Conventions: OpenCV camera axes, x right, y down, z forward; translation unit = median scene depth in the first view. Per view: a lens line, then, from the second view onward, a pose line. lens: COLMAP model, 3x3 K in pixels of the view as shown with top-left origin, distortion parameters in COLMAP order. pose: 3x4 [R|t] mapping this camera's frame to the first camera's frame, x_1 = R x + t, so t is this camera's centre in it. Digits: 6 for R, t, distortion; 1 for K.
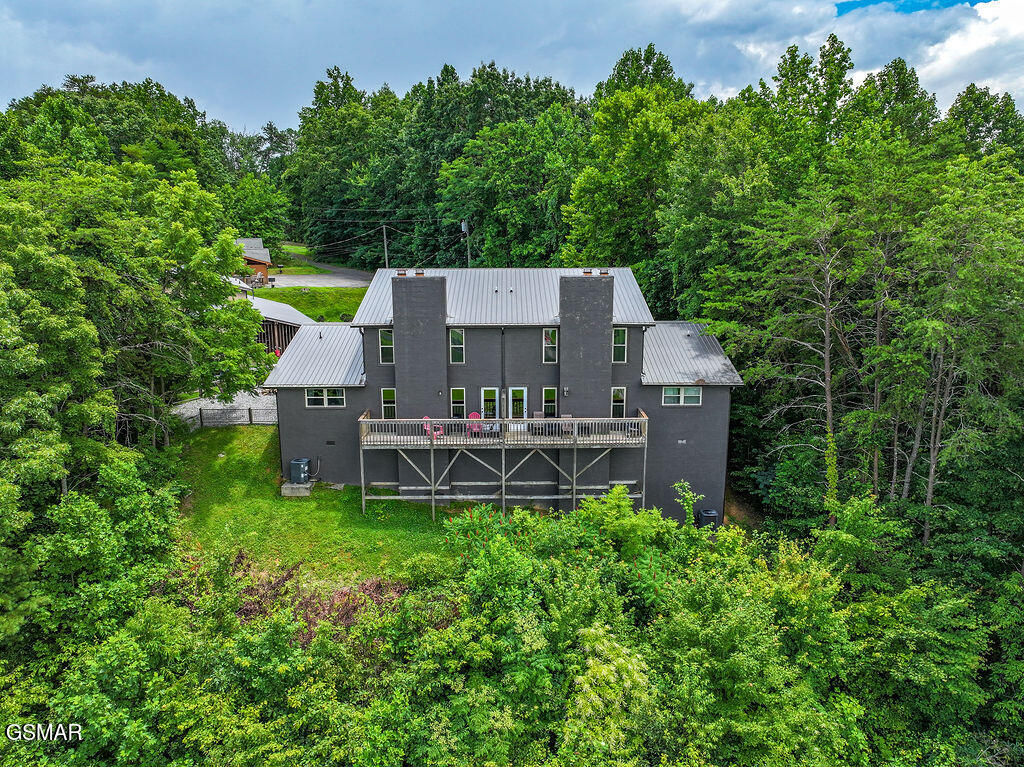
lens RADIAL K [[708.4, 0, 512.0], [0, 708.4, 383.5], [0, 0, 1]] dist [-0.004150, -0.002101]
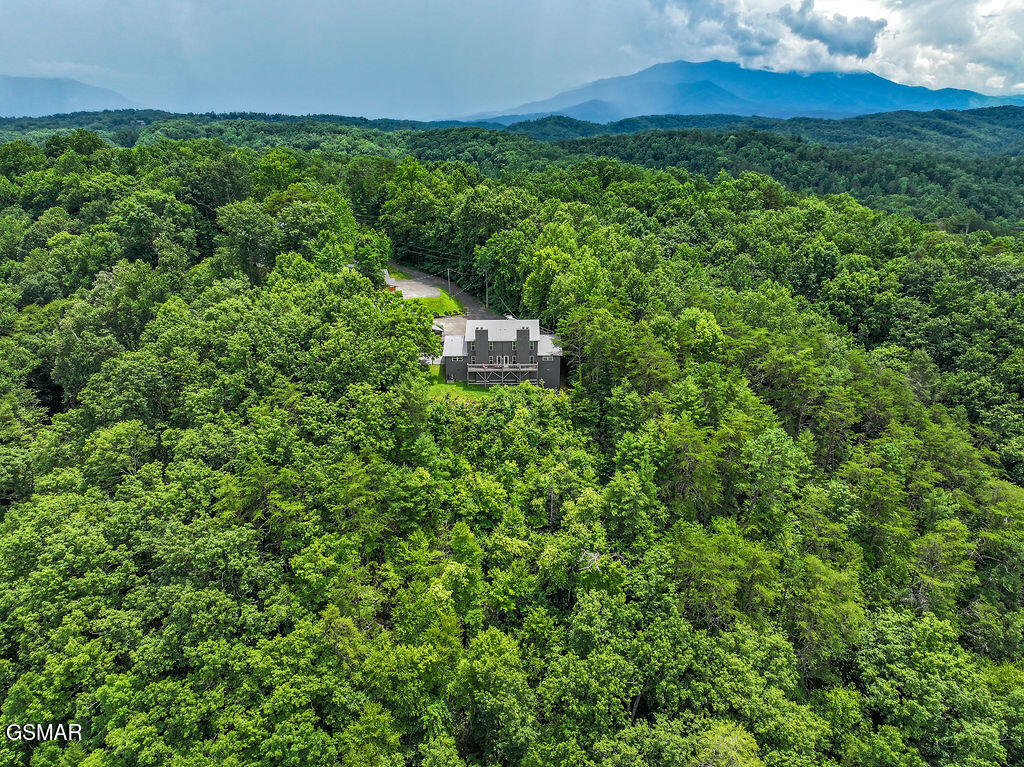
lens RADIAL K [[708.4, 0, 512.0], [0, 708.4, 383.5], [0, 0, 1]] dist [-0.004150, -0.002101]
pose [[0.999999, -0.001126, 0.000519, 0.038134], [0.001056, 0.992806, 0.119731, -0.313280], [-0.000650, -0.119730, 0.992806, -2.923004]]
